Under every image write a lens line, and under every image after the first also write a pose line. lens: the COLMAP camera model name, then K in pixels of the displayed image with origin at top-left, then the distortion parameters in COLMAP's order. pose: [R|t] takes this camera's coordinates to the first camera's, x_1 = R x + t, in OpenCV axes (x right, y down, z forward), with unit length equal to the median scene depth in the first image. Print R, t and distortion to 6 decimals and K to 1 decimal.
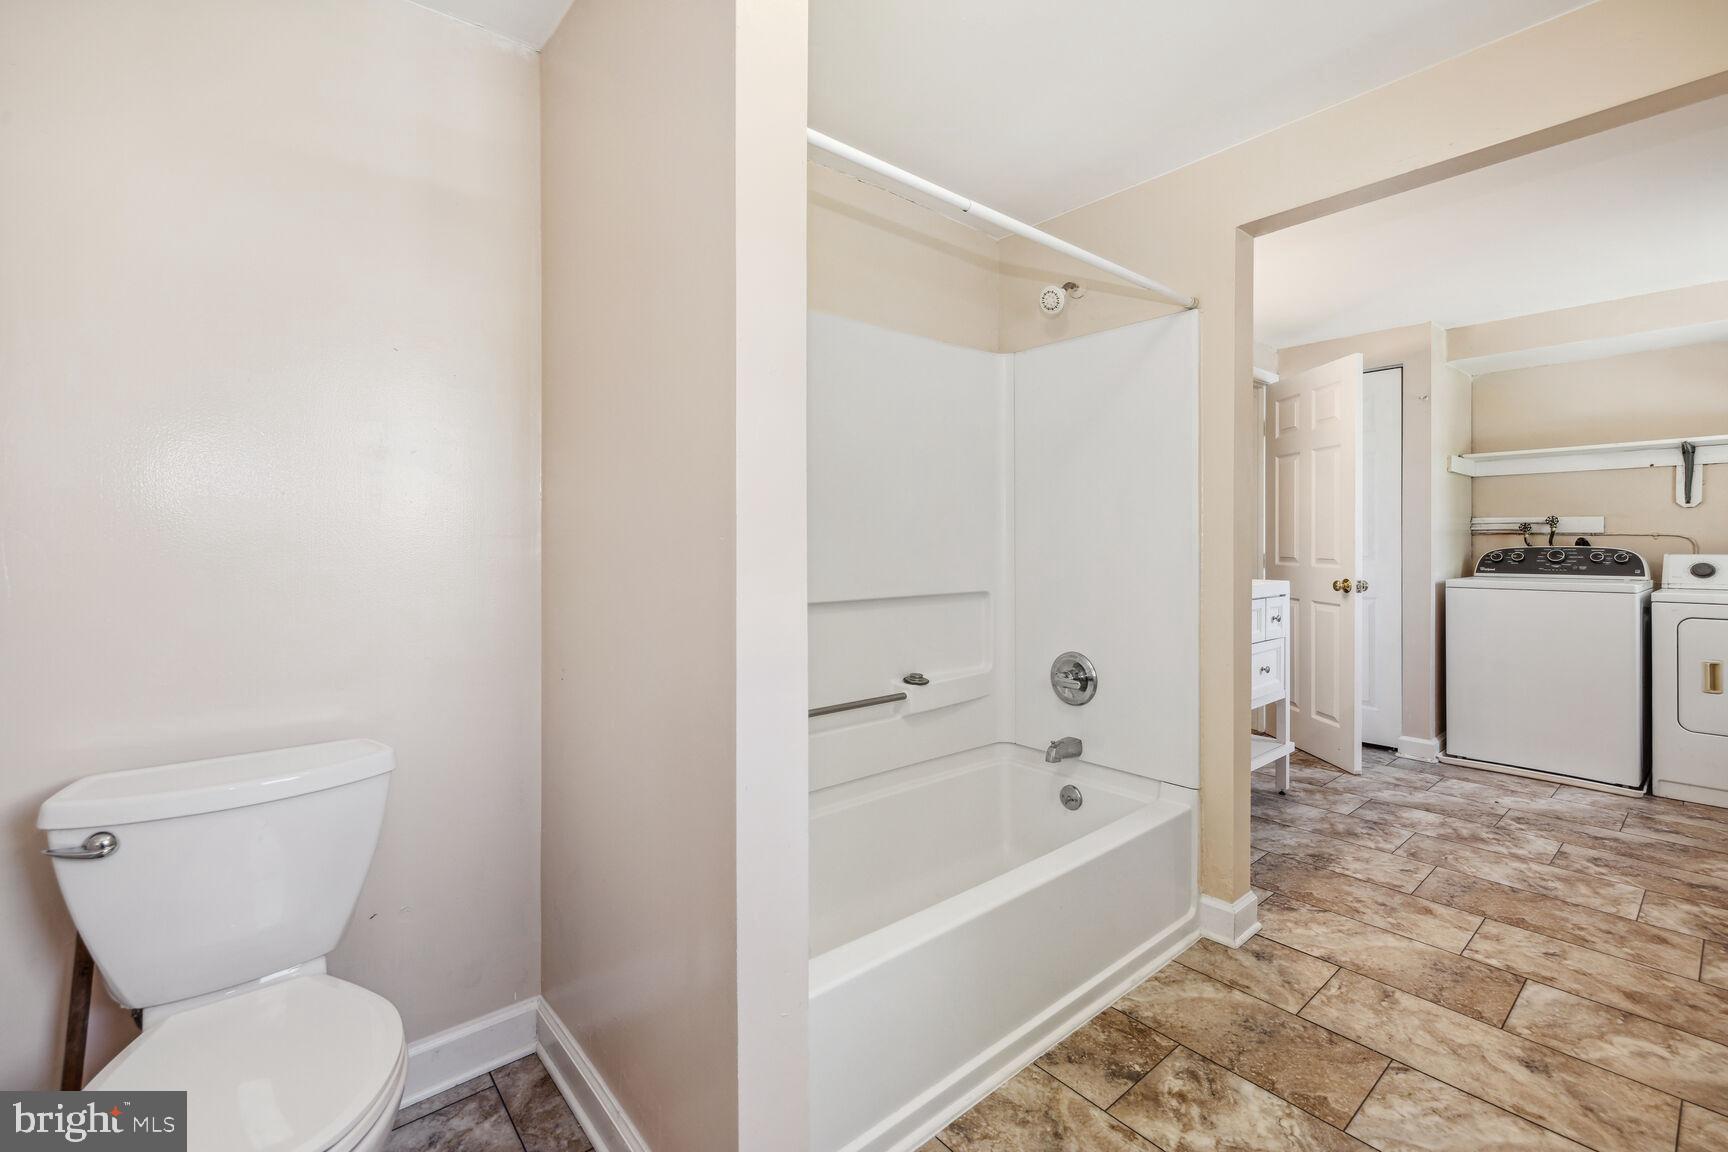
lens RADIAL K [[744.1, 0, 860.4], [0, 744.1, 525.5], [0, 0, 1]] dist [0.001346, -0.000363]
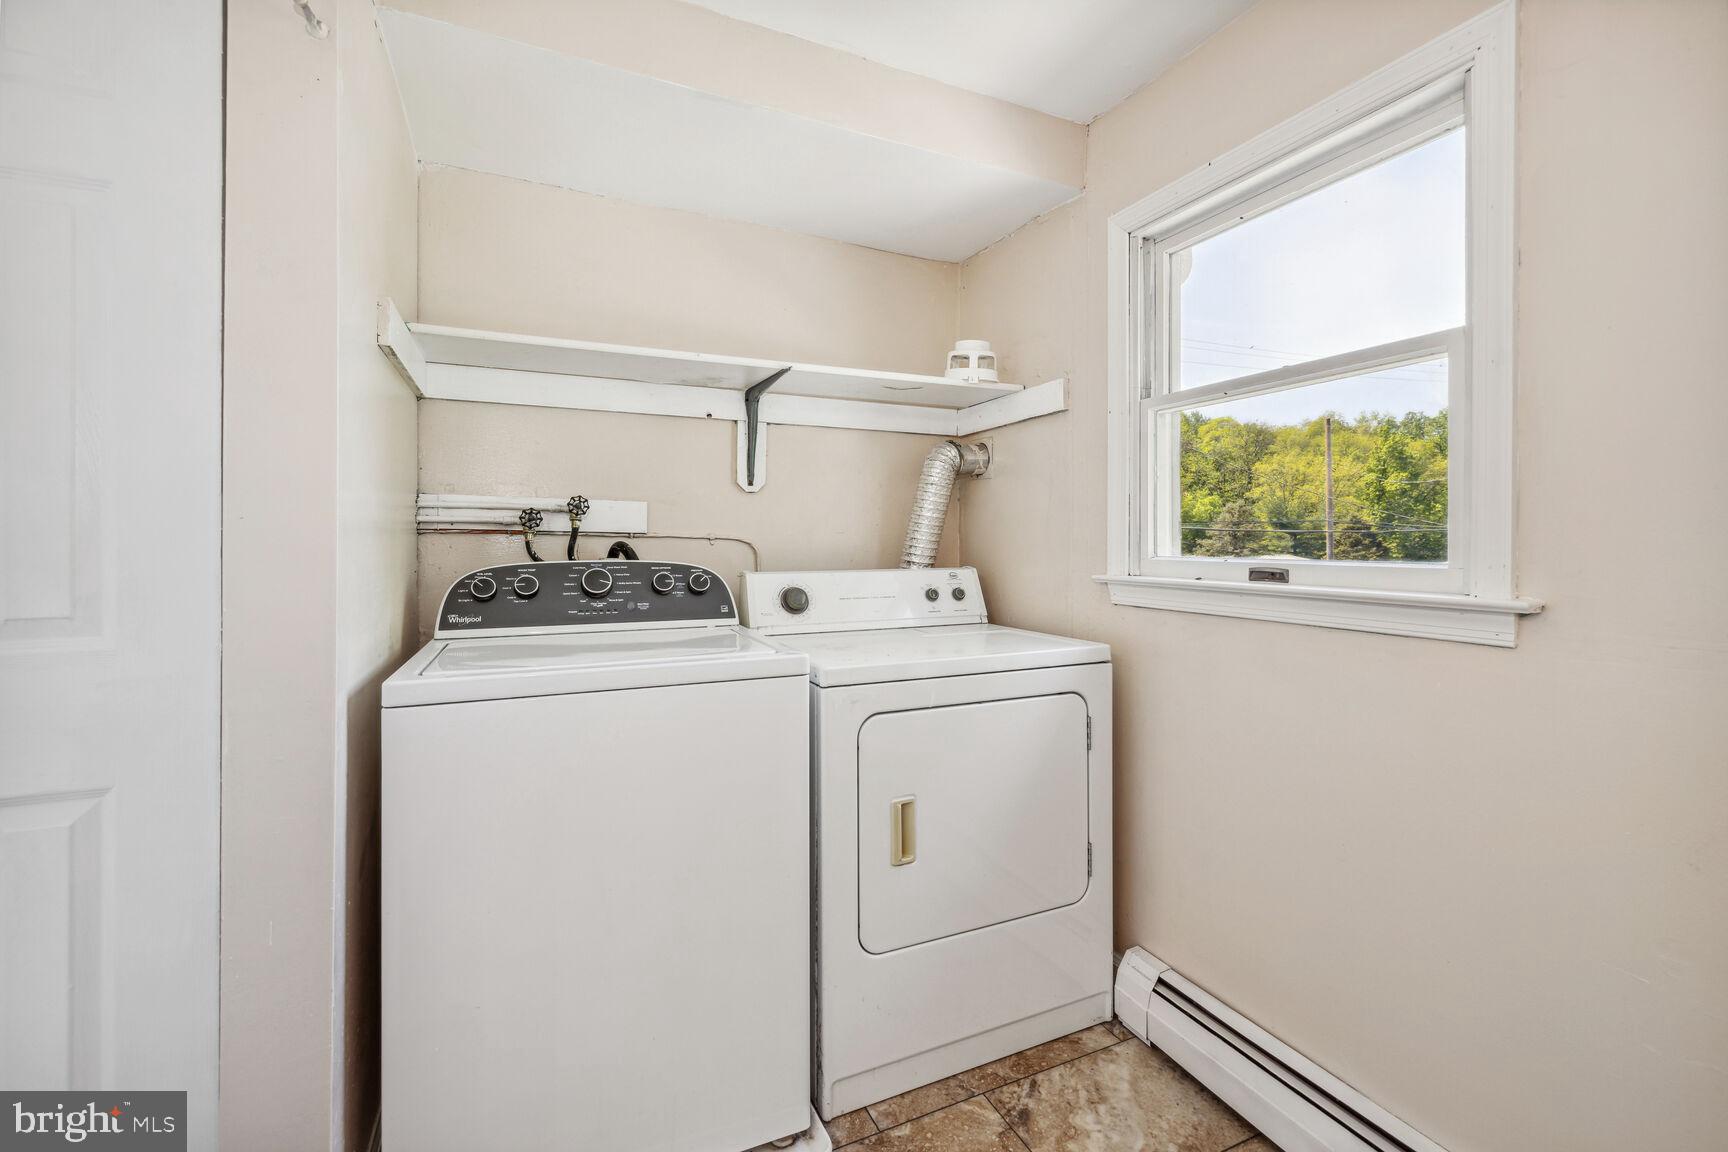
lens RADIAL K [[732.9, 0, 862.6], [0, 732.9, 570.9], [0, 0, 1]] dist [-0.000777, -0.000131]
pose [[0.268889, -0.029492, 0.962720, 0.484568], [-0.023733, 0.999025, 0.037233, 0.012208], [-0.962879, -0.032860, 0.267926, 0.639947]]
